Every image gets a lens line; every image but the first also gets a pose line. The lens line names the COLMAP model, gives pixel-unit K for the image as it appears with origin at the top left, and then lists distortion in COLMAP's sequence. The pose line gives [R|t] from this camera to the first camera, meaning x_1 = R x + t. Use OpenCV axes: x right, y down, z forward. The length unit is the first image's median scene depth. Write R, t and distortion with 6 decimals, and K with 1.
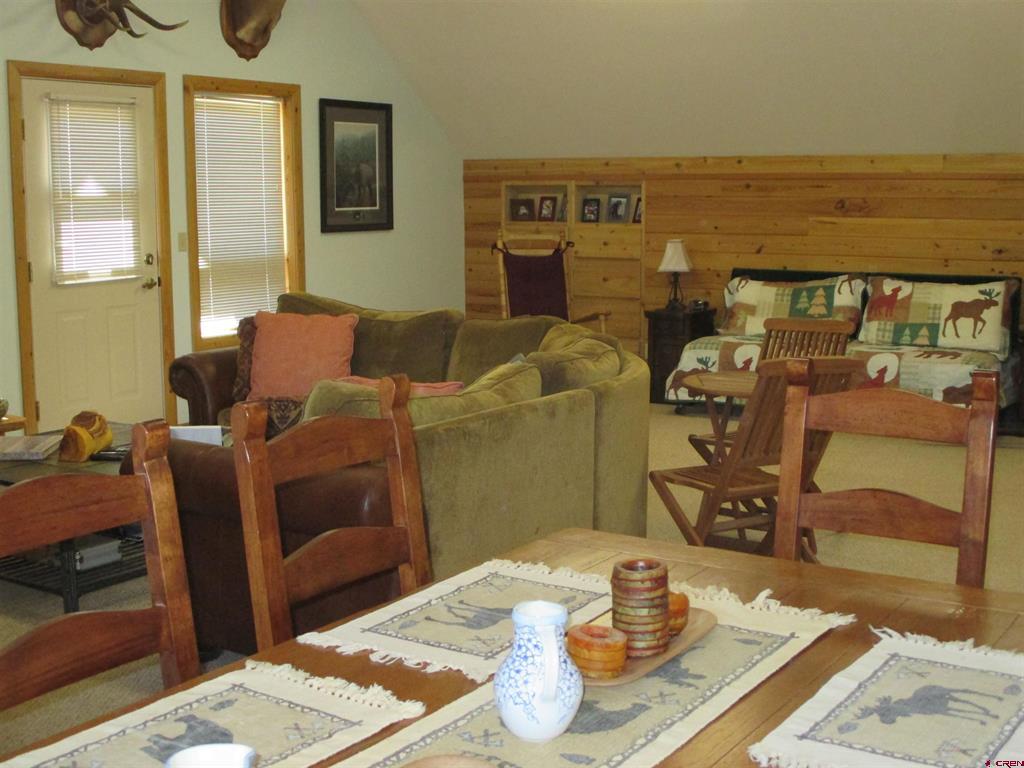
lens RADIAL K [[1315.9, 0, 513.3], [0, 1315.9, 385.9], [0, 0, 1]] dist [-0.119701, 0.000000]
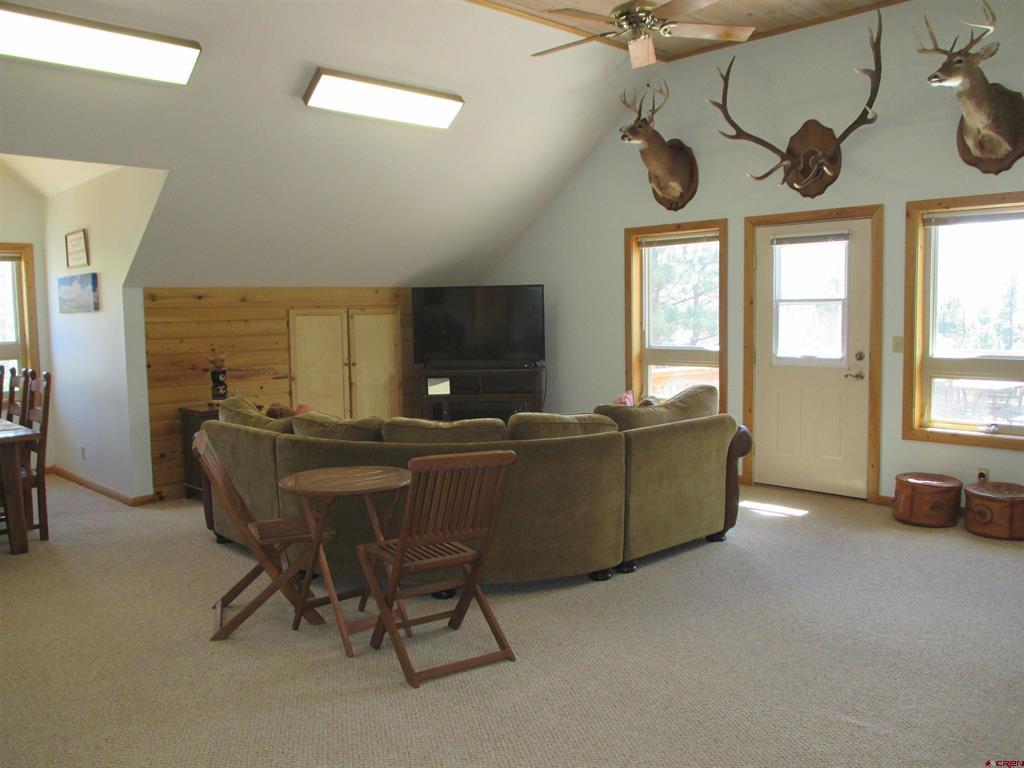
lens RADIAL K [[847.0, 0, 514.7], [0, 847.0, 377.9], [0, 0, 1]] dist [-0.032746, -0.005004]
pose [[-0.230715, 0.087153, -0.969110, 0.517005], [-0.123922, 0.985238, 0.118105, -0.116201], [0.965098, 0.147342, -0.216509, 0.760563]]
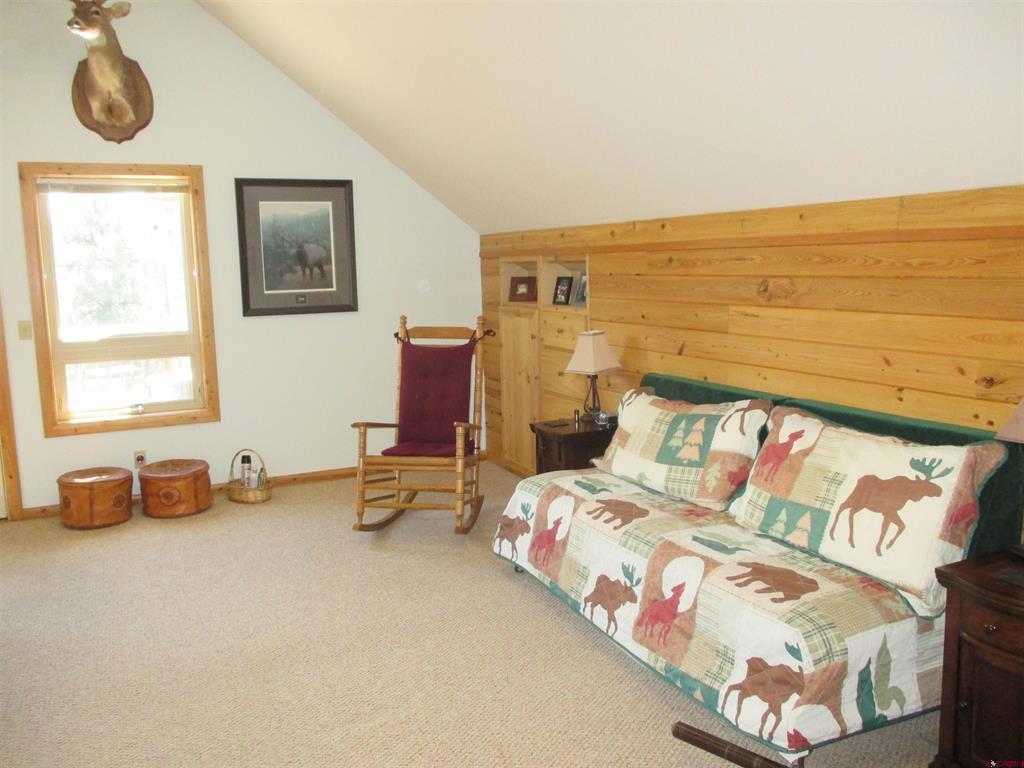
lens RADIAL K [[847.0, 0, 512.9], [0, 847.0, 382.0], [0, 0, 1]] dist [-0.032746, -0.005004]
pose [[0.844156, 0.059011, -0.532839, 0.376330], [-0.058455, 0.998129, 0.017933, -0.094534], [0.532901, 0.016009, 0.846026, 0.595534]]
